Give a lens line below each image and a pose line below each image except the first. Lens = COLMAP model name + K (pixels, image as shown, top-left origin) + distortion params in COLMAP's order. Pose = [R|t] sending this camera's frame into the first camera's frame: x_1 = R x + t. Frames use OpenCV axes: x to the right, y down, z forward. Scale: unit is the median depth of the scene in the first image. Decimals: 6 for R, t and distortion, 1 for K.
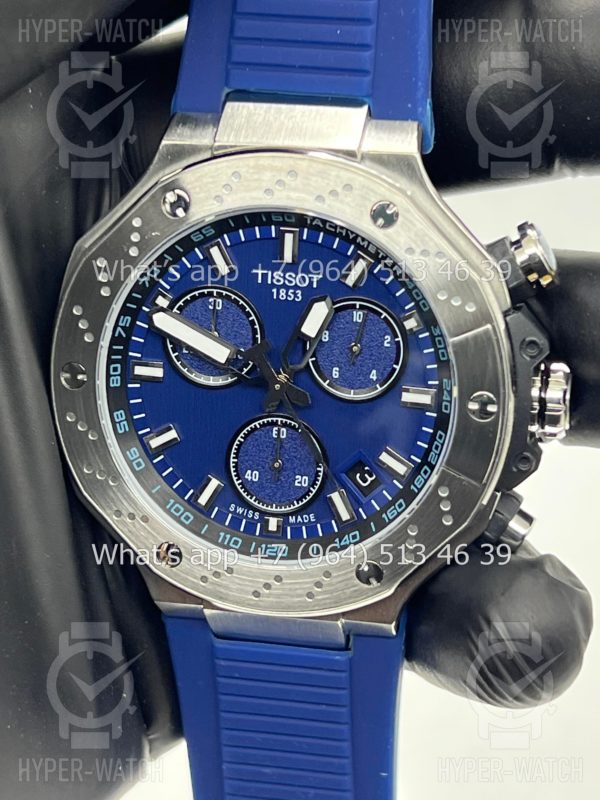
lens RADIAL K [[1961.6, 0, 296.0], [0, 1961.6, 402.1], [0, 0, 1]] dist [0.283362, 0.000000]
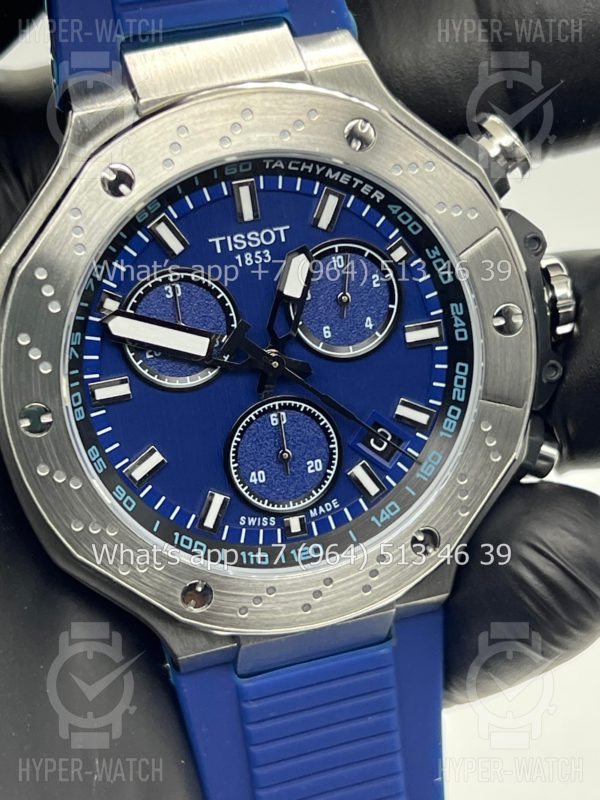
lens RADIAL K [[1961.6, 0, 302.9], [0, 1961.6, 398.4], [0, 0, 1]] dist [0.283362, 0.000000]
pose [[0.879180, -0.265023, 0.395985, -0.339893], [0.277481, 0.960361, 0.026672, -0.012875], [-0.387358, 0.086429, 0.917869, 0.210247]]
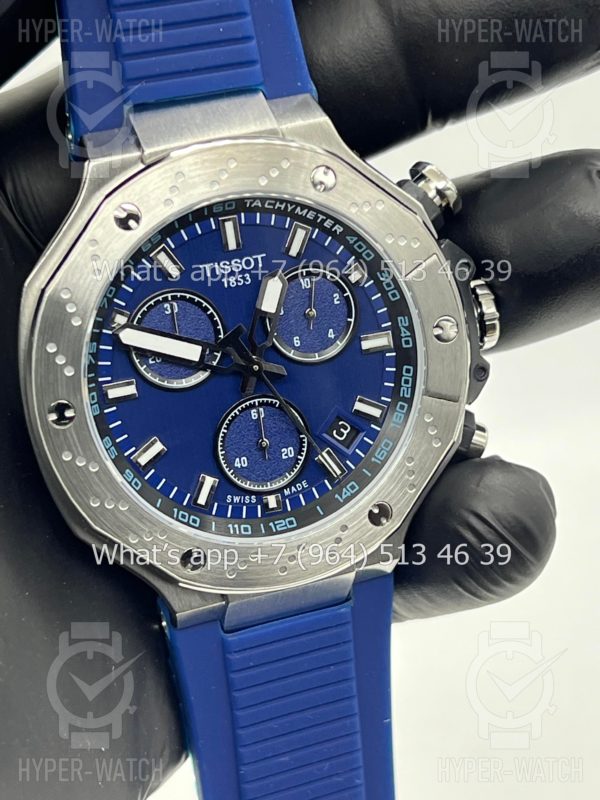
lens RADIAL K [[1961.6, 0, 298.4], [0, 1961.6, 396.5], [0, 0, 1]] dist [0.283362, 0.000000]
pose [[0.855422, -0.263883, 0.445666, -0.454131], [0.288956, 0.957265, 0.012177, 0.000638], [-0.429834, 0.118361, 0.895116, 0.063326]]
